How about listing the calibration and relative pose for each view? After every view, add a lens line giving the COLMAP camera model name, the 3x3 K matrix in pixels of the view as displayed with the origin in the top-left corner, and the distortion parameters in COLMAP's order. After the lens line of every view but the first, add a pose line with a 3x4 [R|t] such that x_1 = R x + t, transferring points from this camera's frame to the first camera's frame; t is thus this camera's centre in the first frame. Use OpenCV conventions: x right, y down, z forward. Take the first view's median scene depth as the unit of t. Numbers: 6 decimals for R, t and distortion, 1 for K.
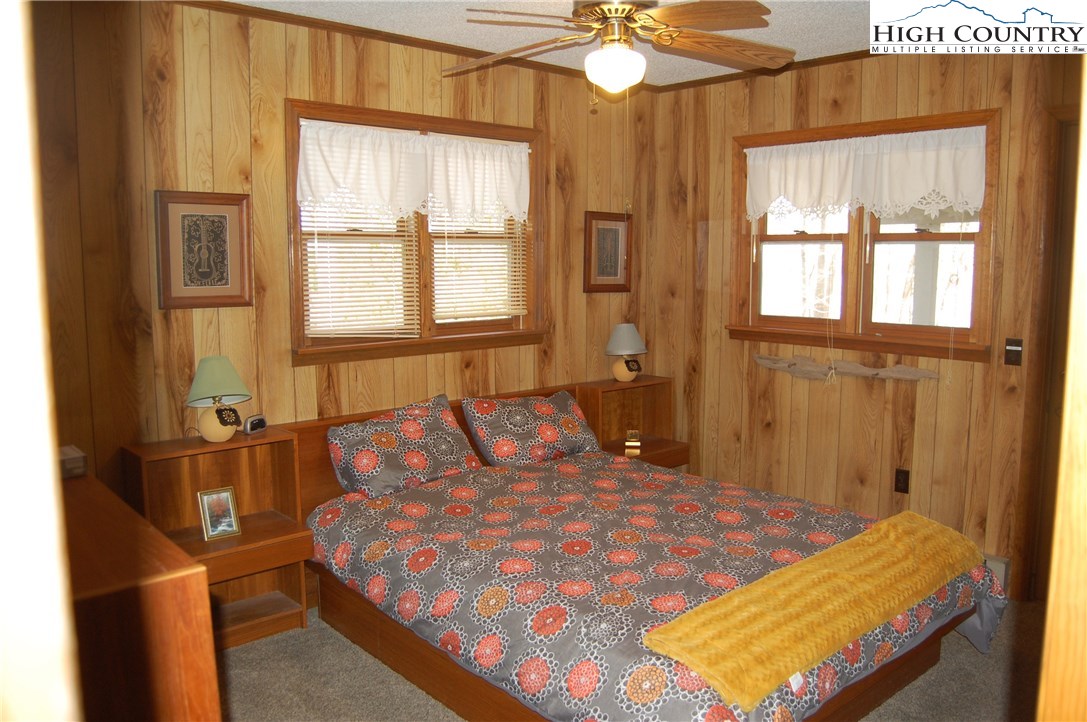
lens RADIAL K [[855.4, 0, 544.0], [0, 855.4, 346.5], [0, 0, 1]] dist [-0.009103, -0.004464]
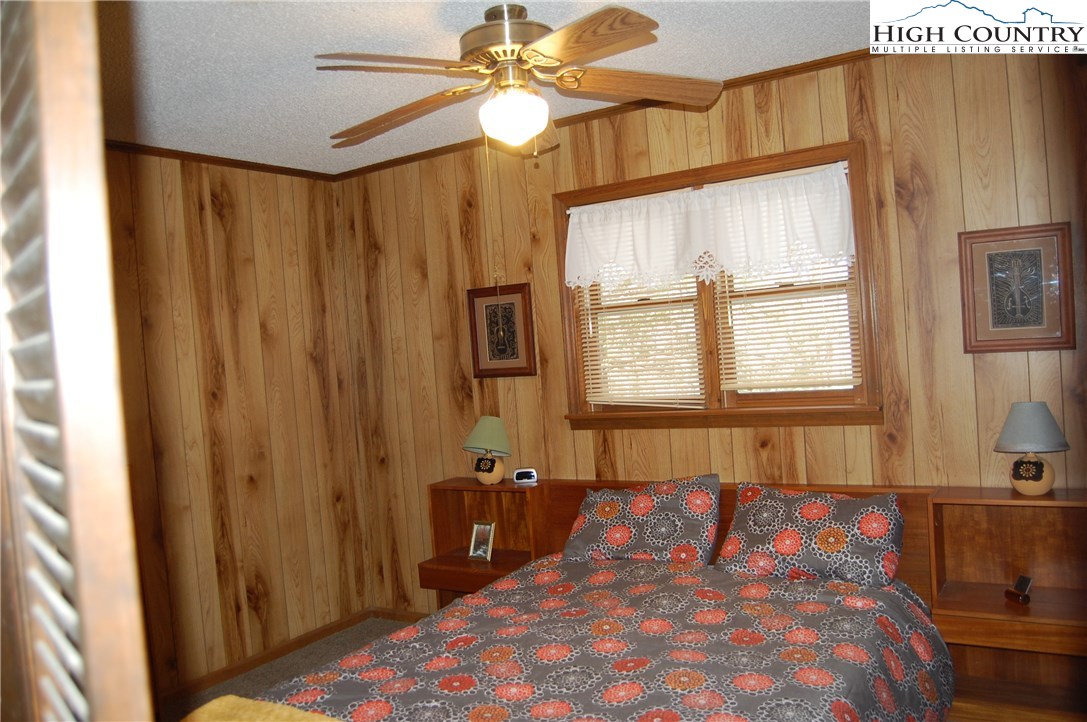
lens RADIAL K [[852.2, 0, 527.6], [0, 852.2, 359.4], [0, 0, 1]] dist [-0.051709, -0.001591]
pose [[0.285795, 0.003325, -0.958285, 0.712387], [-0.022214, 0.999748, -0.003157, -0.059604], [0.958033, 0.022189, 0.285797, 0.589975]]
